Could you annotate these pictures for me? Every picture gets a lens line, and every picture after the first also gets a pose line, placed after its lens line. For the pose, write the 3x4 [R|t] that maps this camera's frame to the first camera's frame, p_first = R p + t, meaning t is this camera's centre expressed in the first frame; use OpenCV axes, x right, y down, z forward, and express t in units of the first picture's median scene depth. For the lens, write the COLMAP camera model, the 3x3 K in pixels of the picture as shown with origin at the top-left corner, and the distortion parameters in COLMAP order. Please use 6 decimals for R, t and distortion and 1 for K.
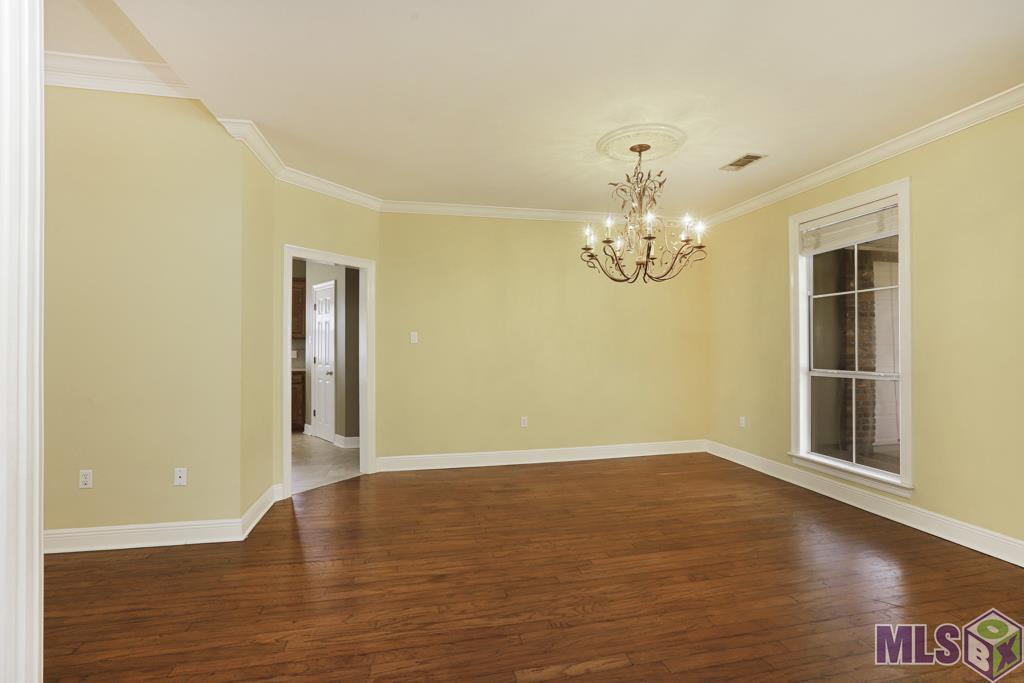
lens RADIAL K [[466.5, 0, 511.2], [0, 466.5, 341.5], [0, 0, 1]] dist [-0.041024, 0.013462]
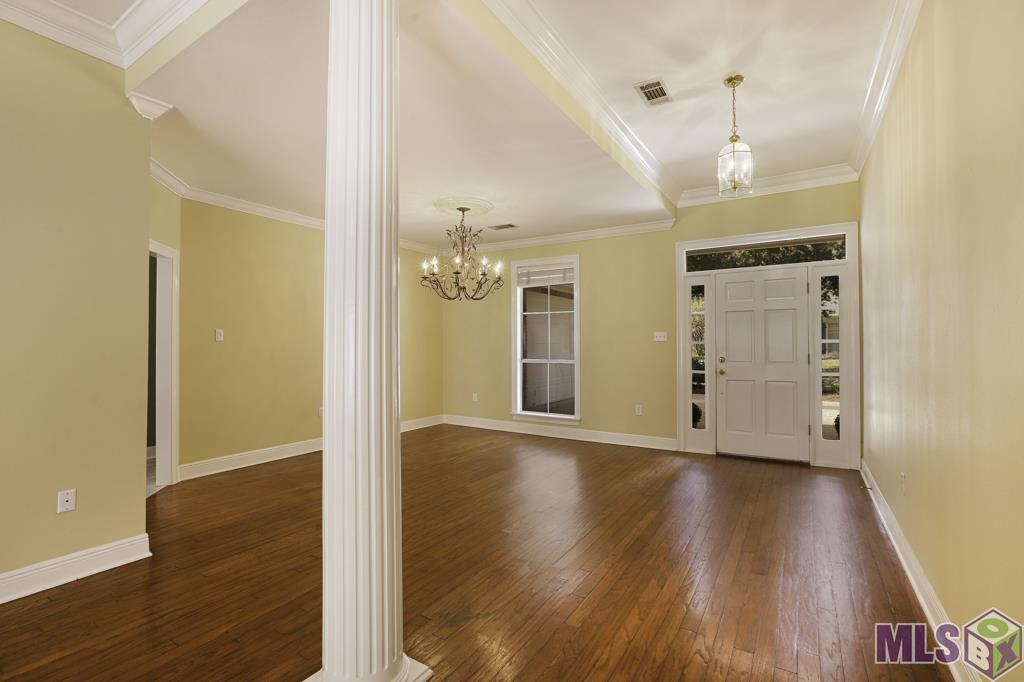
lens RADIAL K [[466.5, 0, 514.3], [0, 466.5, 341.1], [0, 0, 1]] dist [-0.041024, 0.013462]
pose [[0.695418, 0.006351, 0.718578, -0.653547], [-0.008022, 0.999967, -0.001074, 0.000067], [-0.718561, -0.005017, 0.695446, -0.137394]]
